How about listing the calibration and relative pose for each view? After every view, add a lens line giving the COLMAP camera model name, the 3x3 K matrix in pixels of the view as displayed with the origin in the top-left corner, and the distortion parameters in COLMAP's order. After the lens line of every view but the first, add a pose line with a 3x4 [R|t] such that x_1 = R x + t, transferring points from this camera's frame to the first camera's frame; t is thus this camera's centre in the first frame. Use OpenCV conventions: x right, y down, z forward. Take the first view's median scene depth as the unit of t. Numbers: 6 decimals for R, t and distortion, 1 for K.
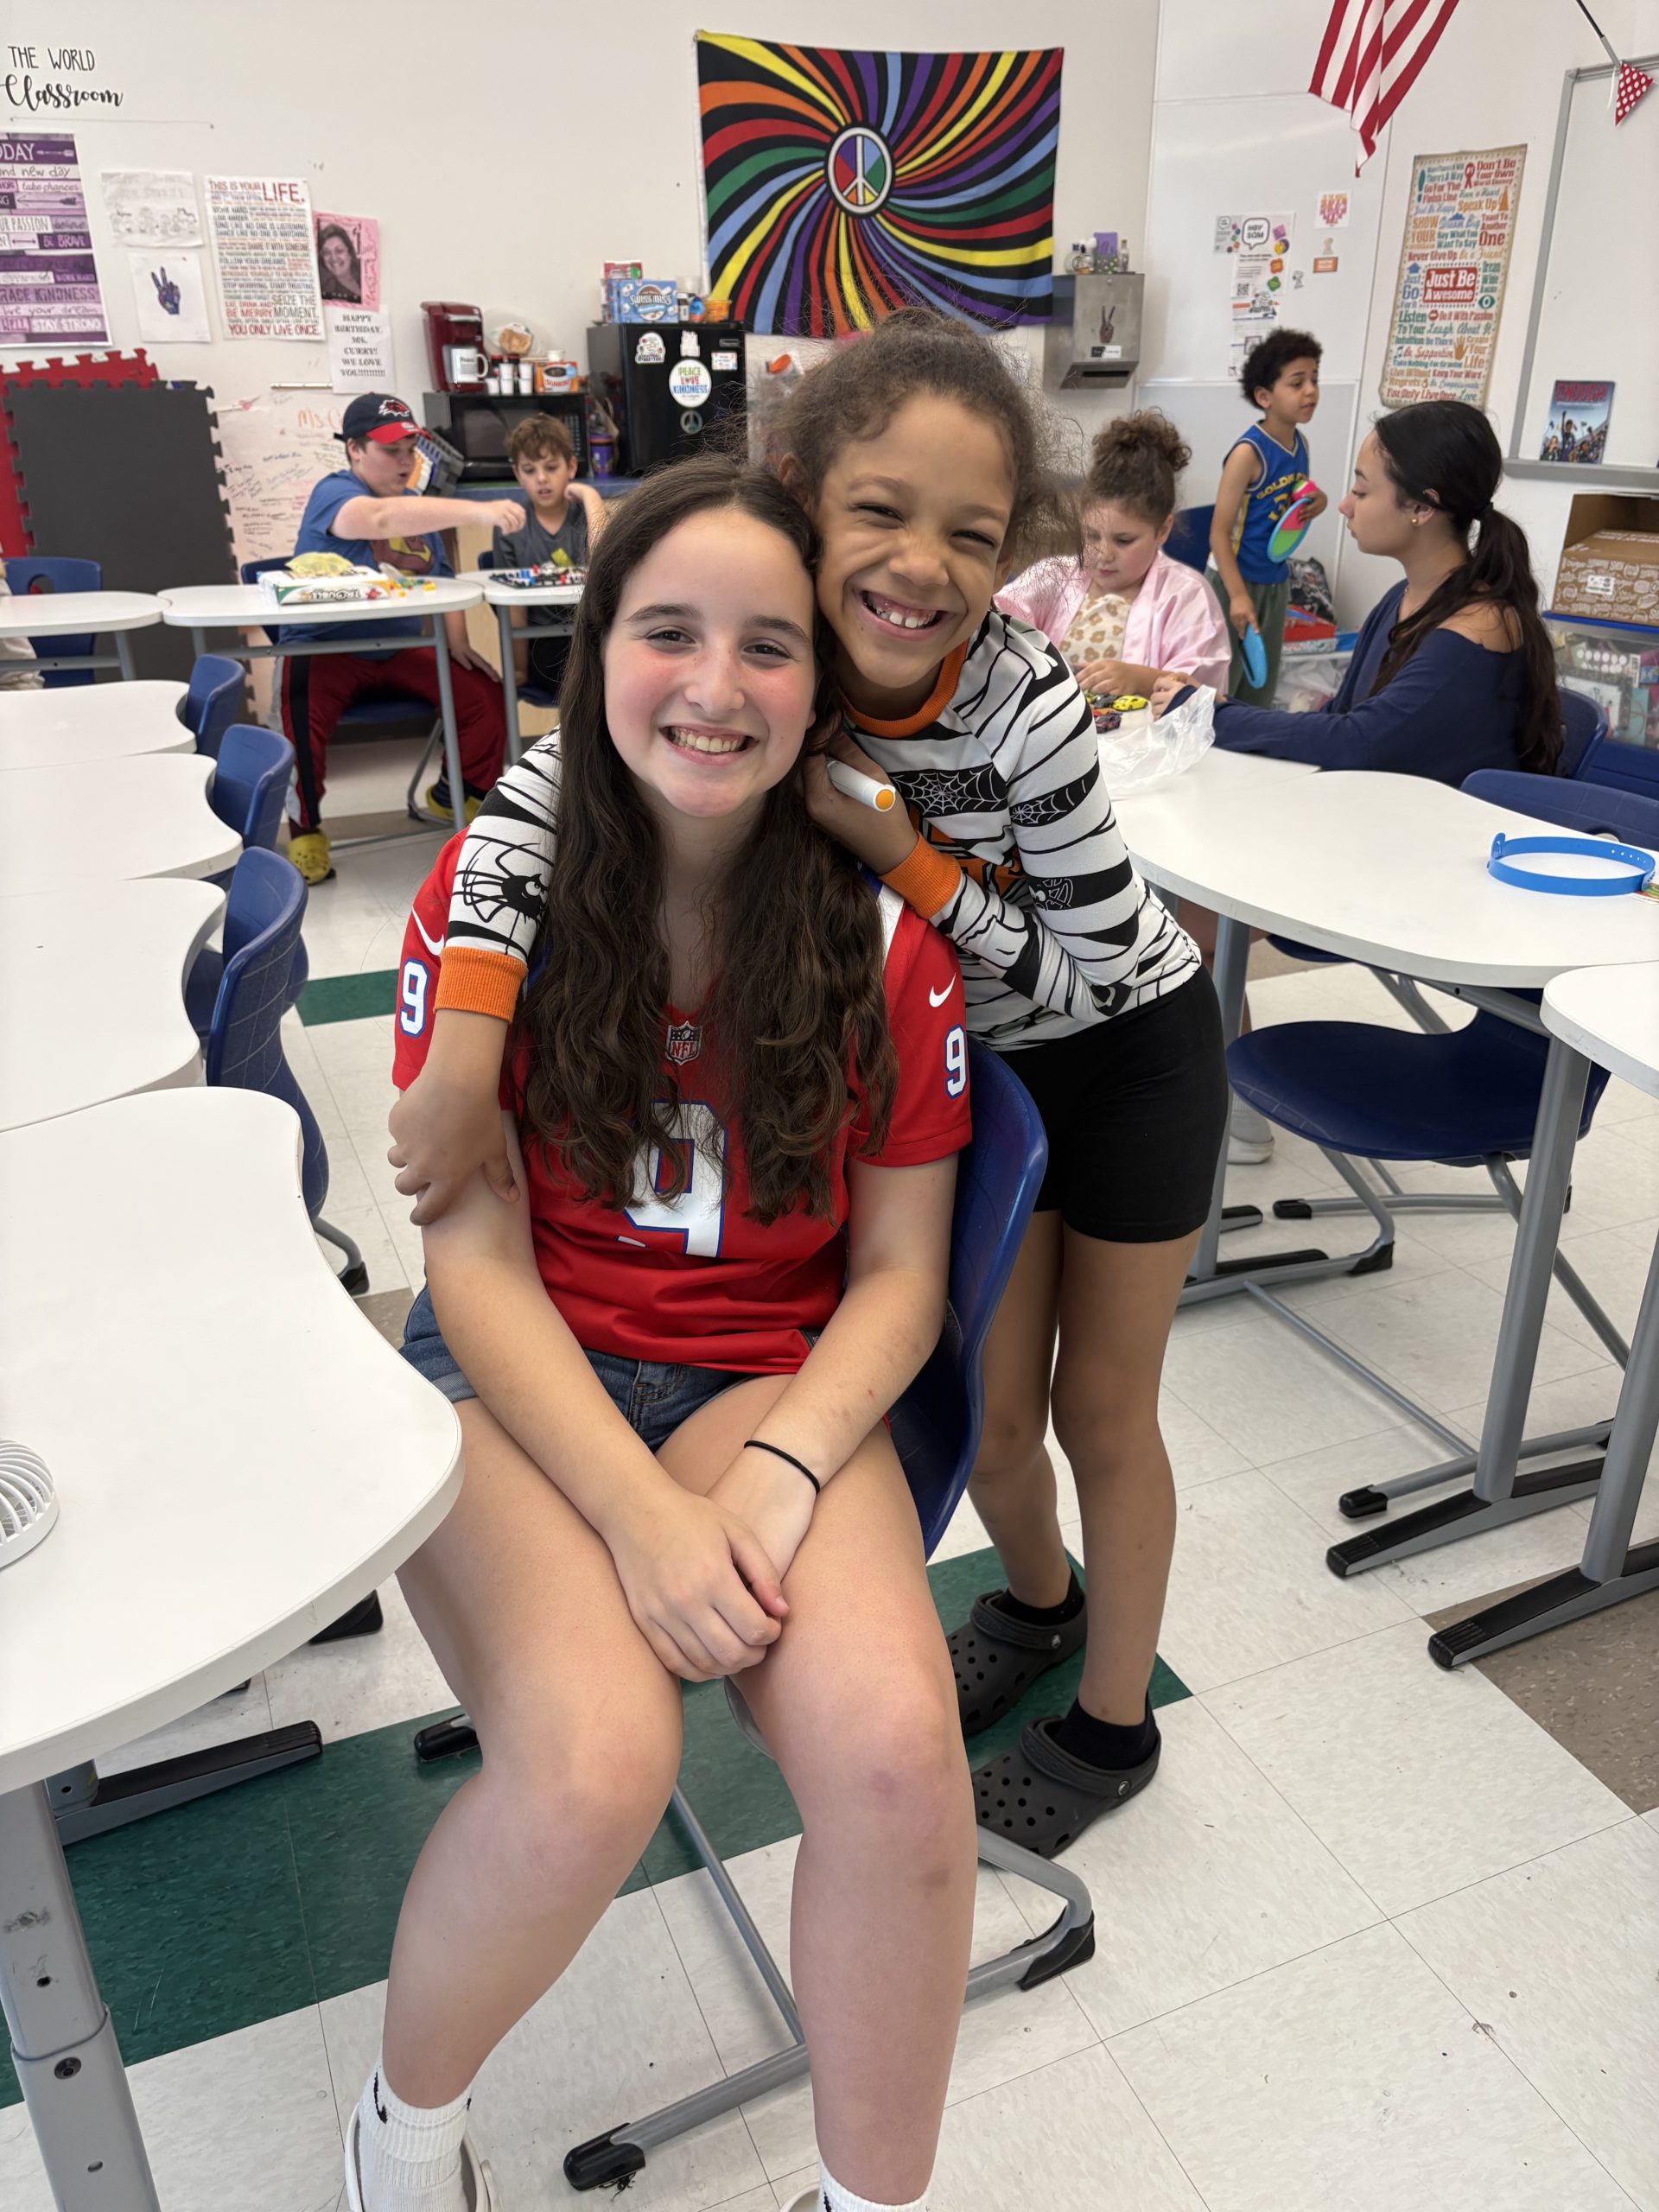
lens RADIAL K [[1702.6, 0, 815.7], [0, 1702.6, 1148.7], [0, 0, 1]] dist [0.050552, -0.059753]
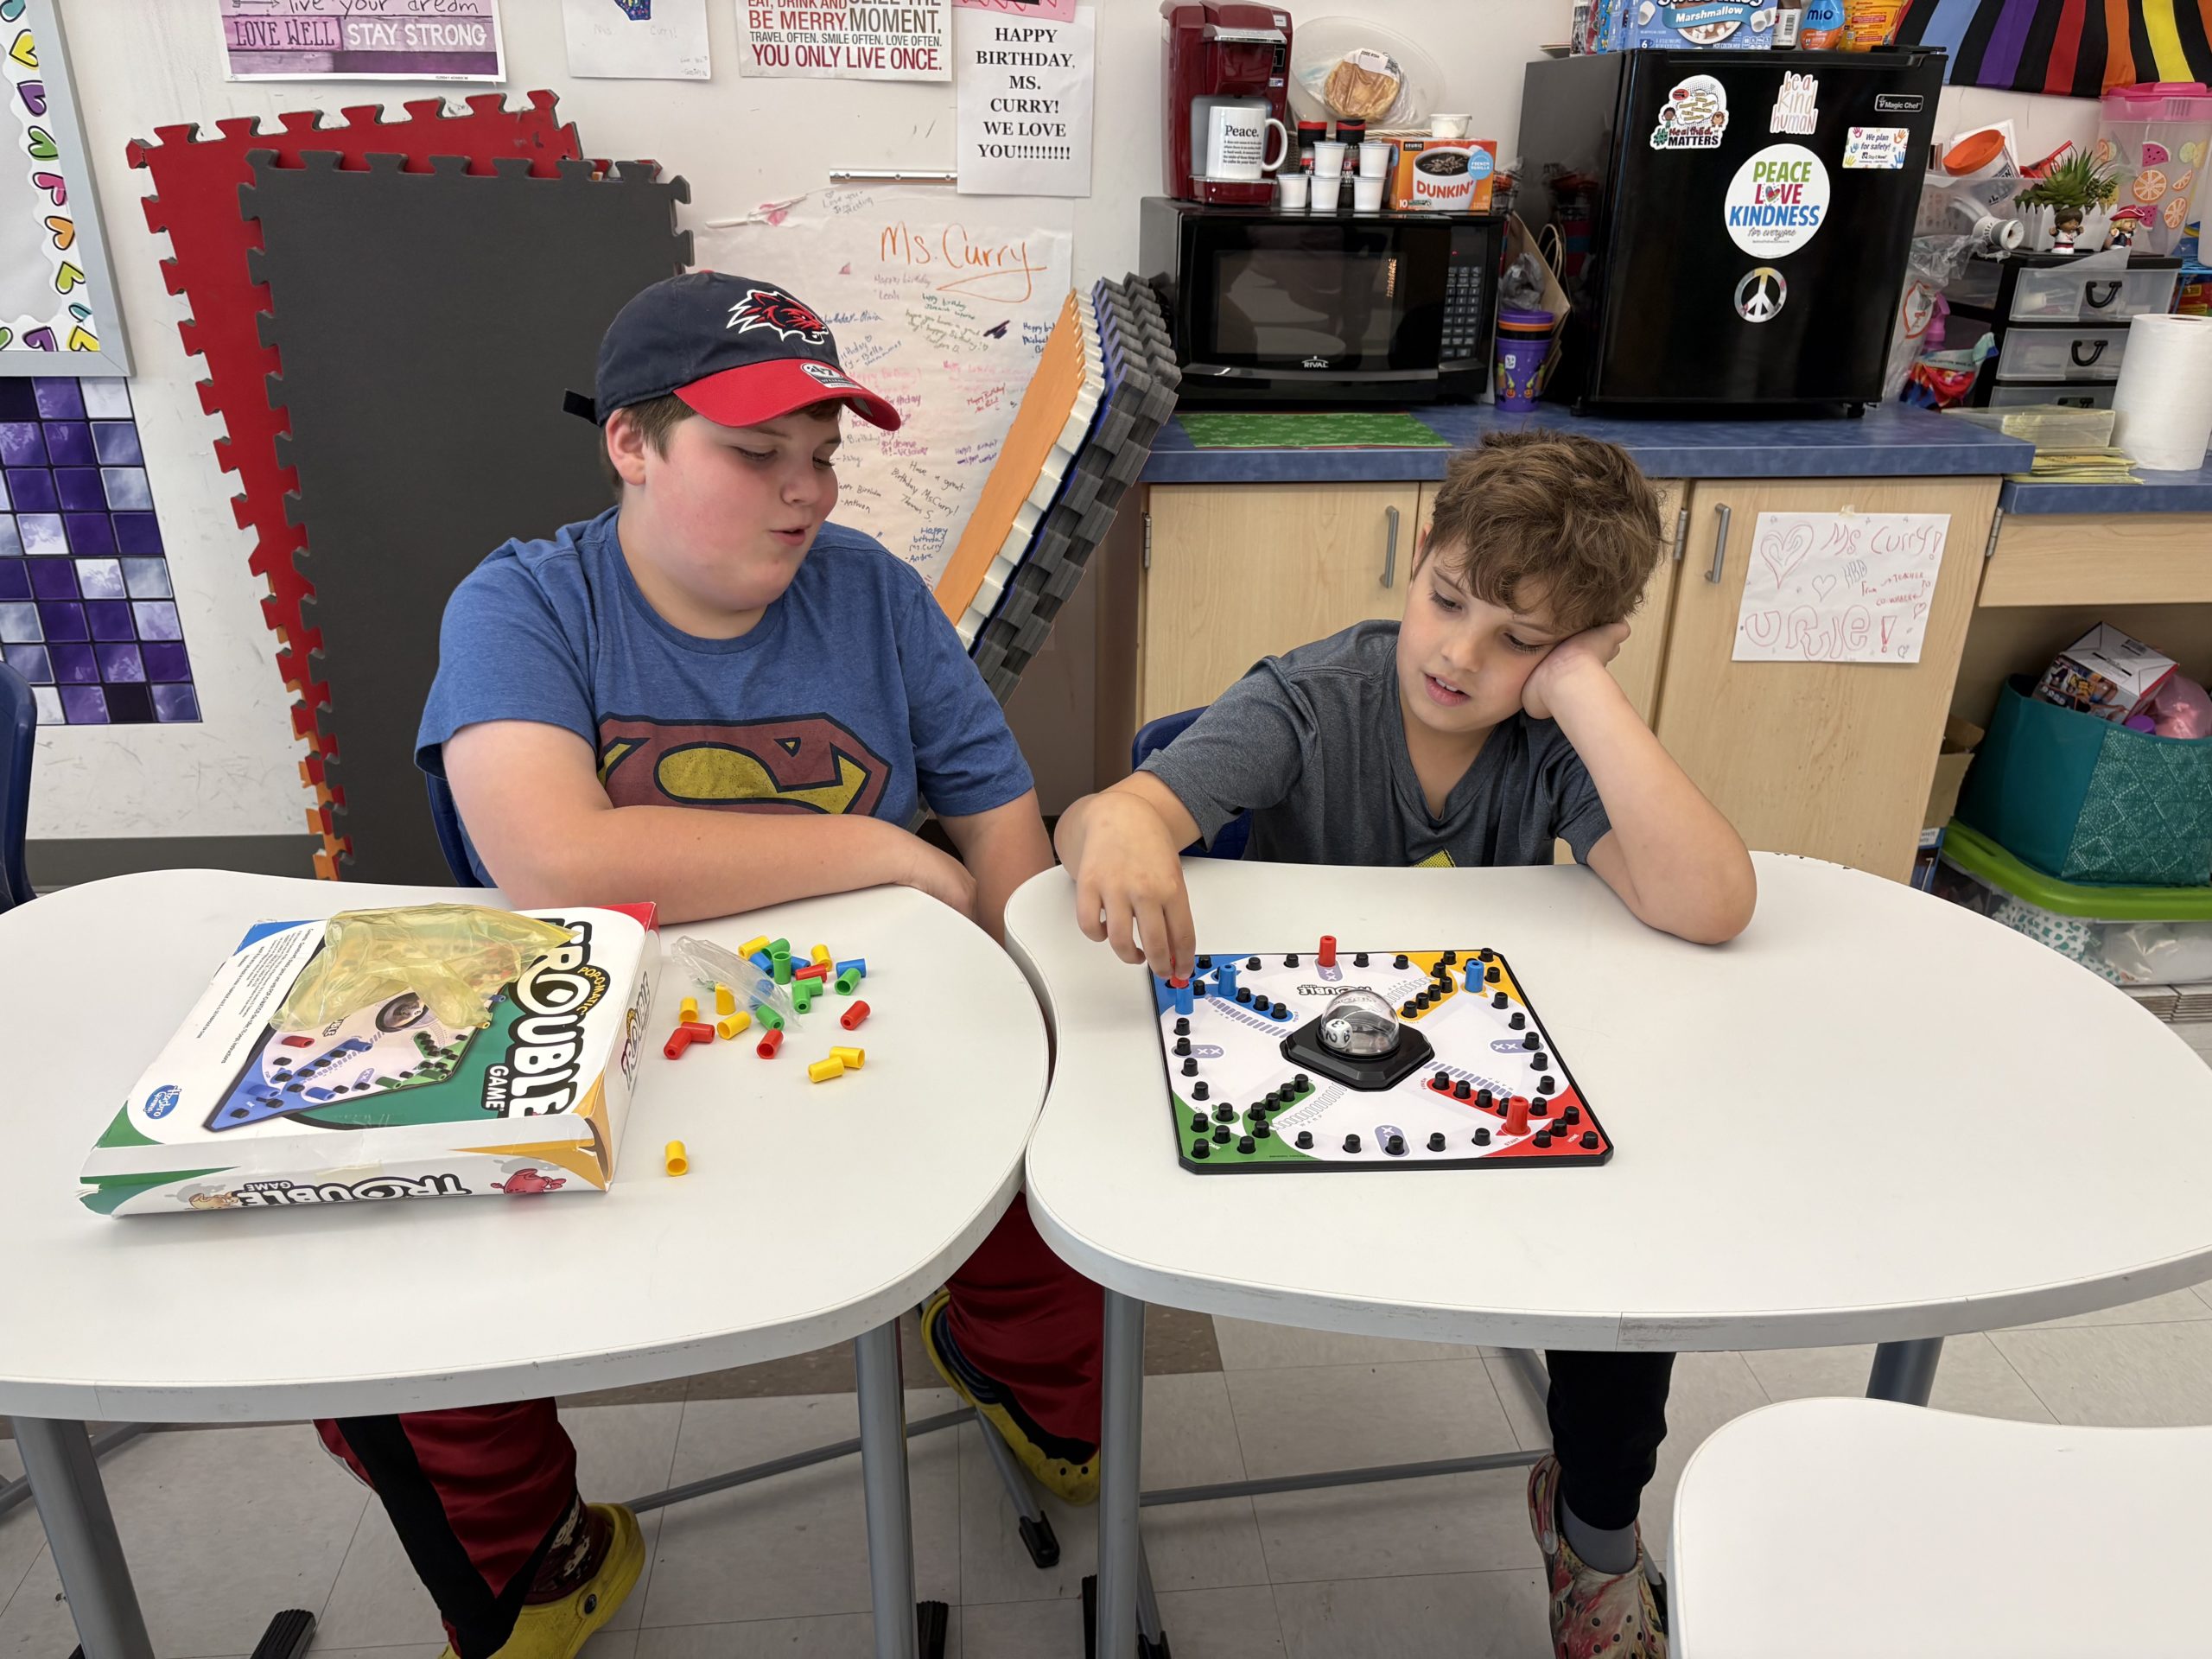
lens RADIAL K [[1702.6, 0, 1065.4], [0, 1702.6, 885.6], [0, 0, 1]] dist [0.050552, -0.059753]
pose [[0.949836, 0.149706, -0.274590, -0.097719], [-0.150931, 0.988402, 0.016786, -0.270972], [0.273918, 0.025500, 0.961415, 0.574953]]
